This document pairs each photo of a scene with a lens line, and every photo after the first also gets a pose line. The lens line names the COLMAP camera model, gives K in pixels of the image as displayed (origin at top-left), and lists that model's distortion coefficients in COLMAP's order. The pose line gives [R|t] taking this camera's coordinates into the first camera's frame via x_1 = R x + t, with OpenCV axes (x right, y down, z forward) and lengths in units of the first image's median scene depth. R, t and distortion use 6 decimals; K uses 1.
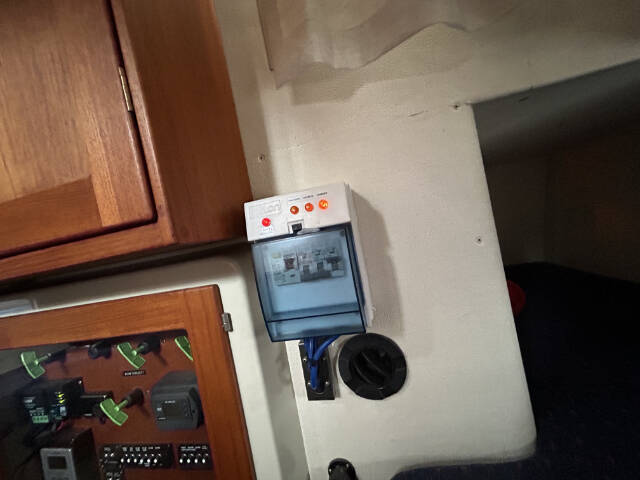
lens RADIAL K [[257.0, 0, 318.4], [0, 257.0, 240.3], [0, 0, 1]] dist [-0.000619, 0.000262]
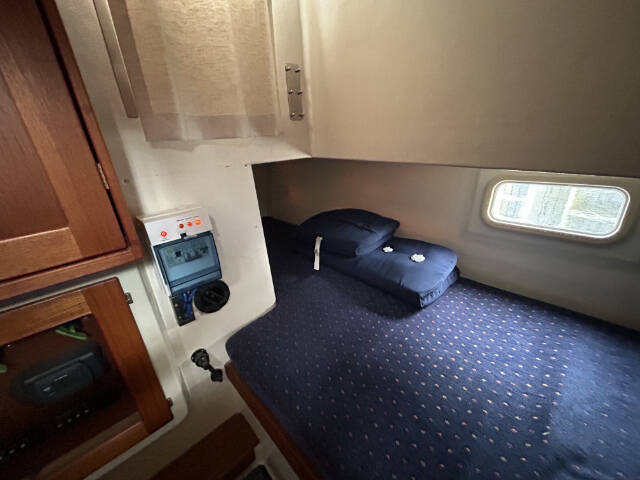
lens RADIAL K [[257.0, 0, 318.4], [0, 257.0, 240.3], [0, 0, 1]] dist [-0.000619, 0.000262]
pose [[0.593011, -0.155154, 0.790105, -0.816226], [-0.018138, 0.978436, 0.205751, -0.344799], [-0.804990, -0.136343, 0.577409, -0.724898]]
